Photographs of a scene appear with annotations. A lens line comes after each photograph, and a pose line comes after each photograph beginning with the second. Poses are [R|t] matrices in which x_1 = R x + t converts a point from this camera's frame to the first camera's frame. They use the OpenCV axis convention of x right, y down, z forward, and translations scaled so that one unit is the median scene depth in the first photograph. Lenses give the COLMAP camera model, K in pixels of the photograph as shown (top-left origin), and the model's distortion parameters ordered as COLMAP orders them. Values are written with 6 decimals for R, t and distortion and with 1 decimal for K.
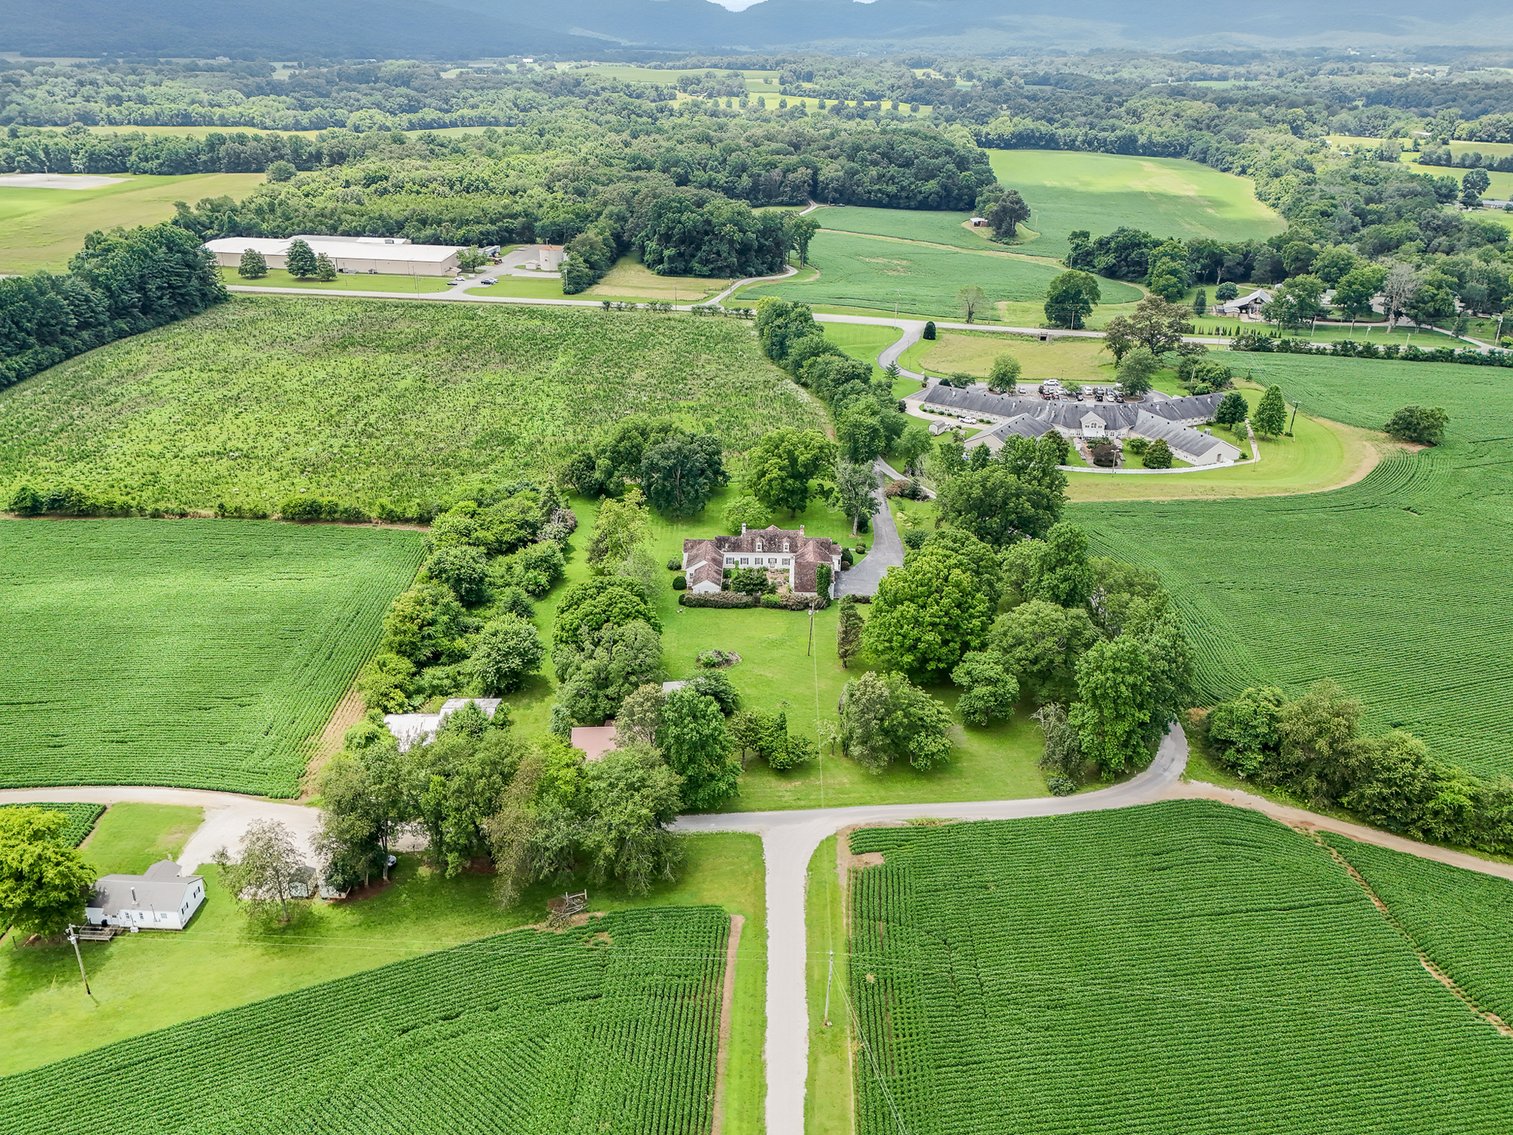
lens RADIAL K [[1157.9, 0, 756.5], [0, 1157.9, 567.5], [0, 0, 1]] dist [0.043174, -0.043538]
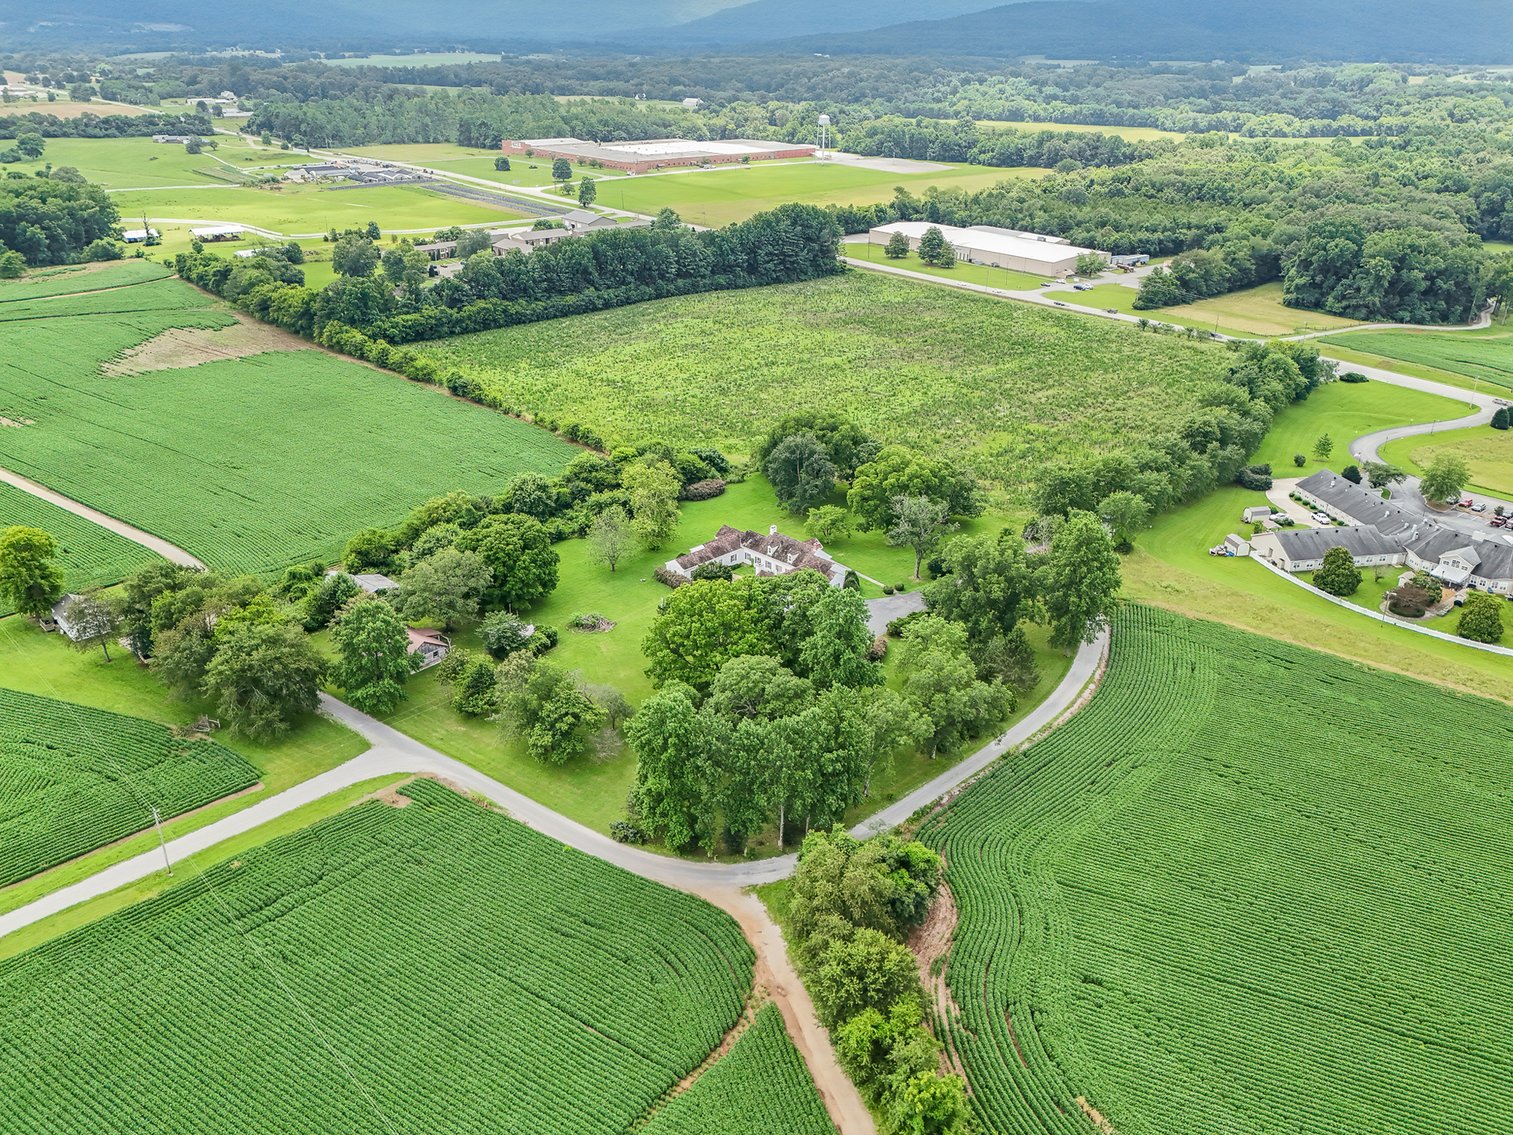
lens RADIAL K [[1157.9, 0, 756.5], [0, 1157.9, 567.5], [0, 0, 1]] dist [0.043174, -0.043538]
pose [[0.729047, 0.280618, -0.624295, 0.273232], [-0.282180, 0.954200, 0.099381, -0.044273], [0.623591, 0.103711, 0.774841, 0.101978]]
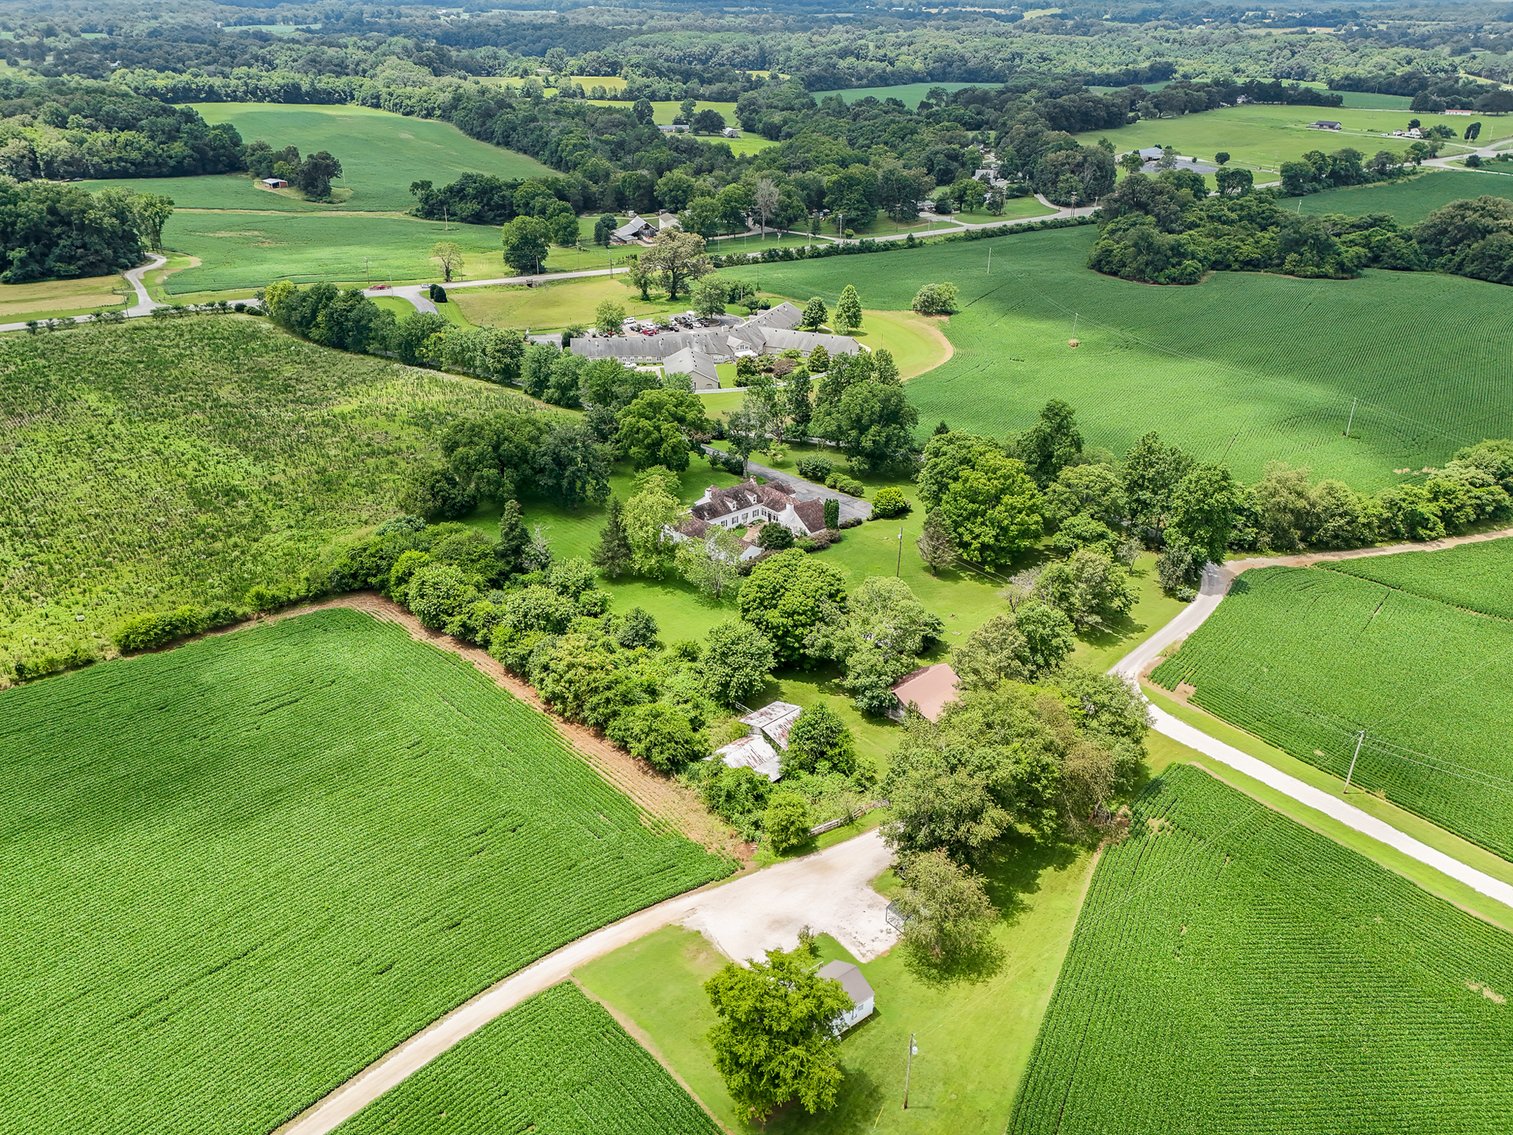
lens RADIAL K [[1157.9, 0, 756.5], [0, 1157.9, 567.5], [0, 0, 1]] dist [0.043174, -0.043538]
pose [[0.754800, -0.293695, 0.586533, -0.260566], [0.270040, 0.954007, 0.130190, -0.040997], [-0.597793, 0.060120, 0.799393, 0.088335]]
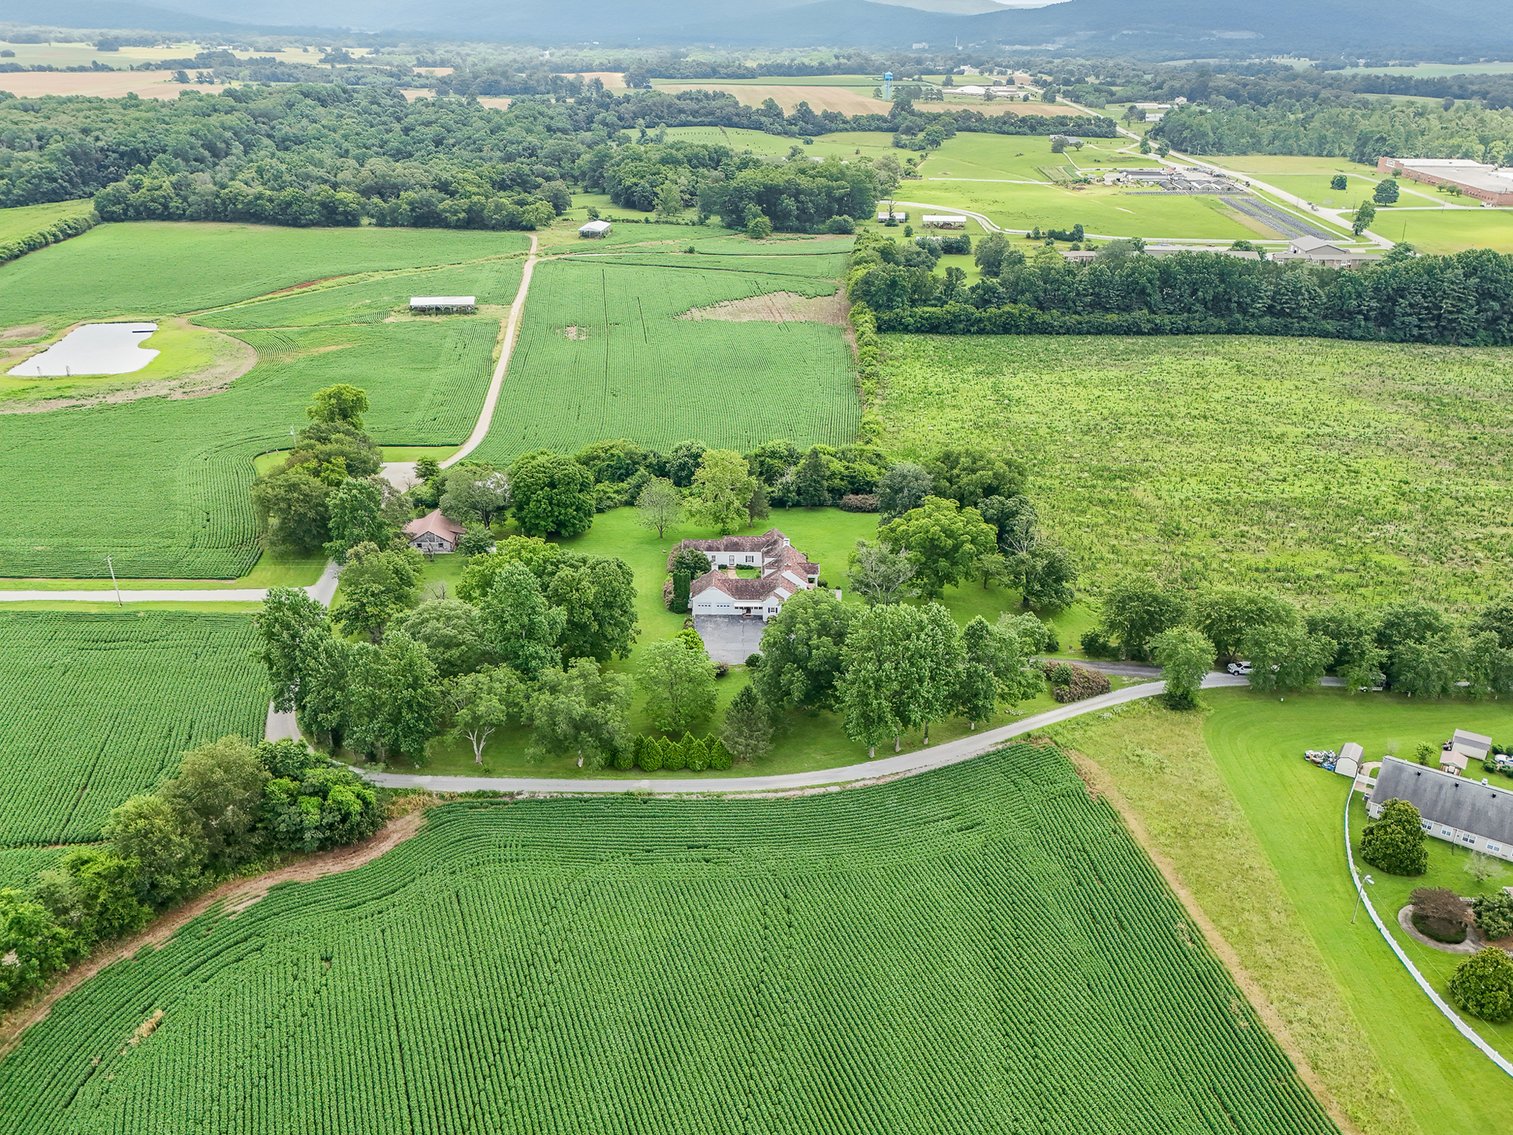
lens RADIAL K [[1157.9, 0, 756.5], [0, 1157.9, 567.5], [0, 0, 1]] dist [0.043174, -0.043538]
pose [[0.048911, 0.408171, -0.911594, 0.392669], [-0.419263, 0.836775, 0.352175, -0.152815], [0.906546, 0.364972, 0.212059, 0.340525]]
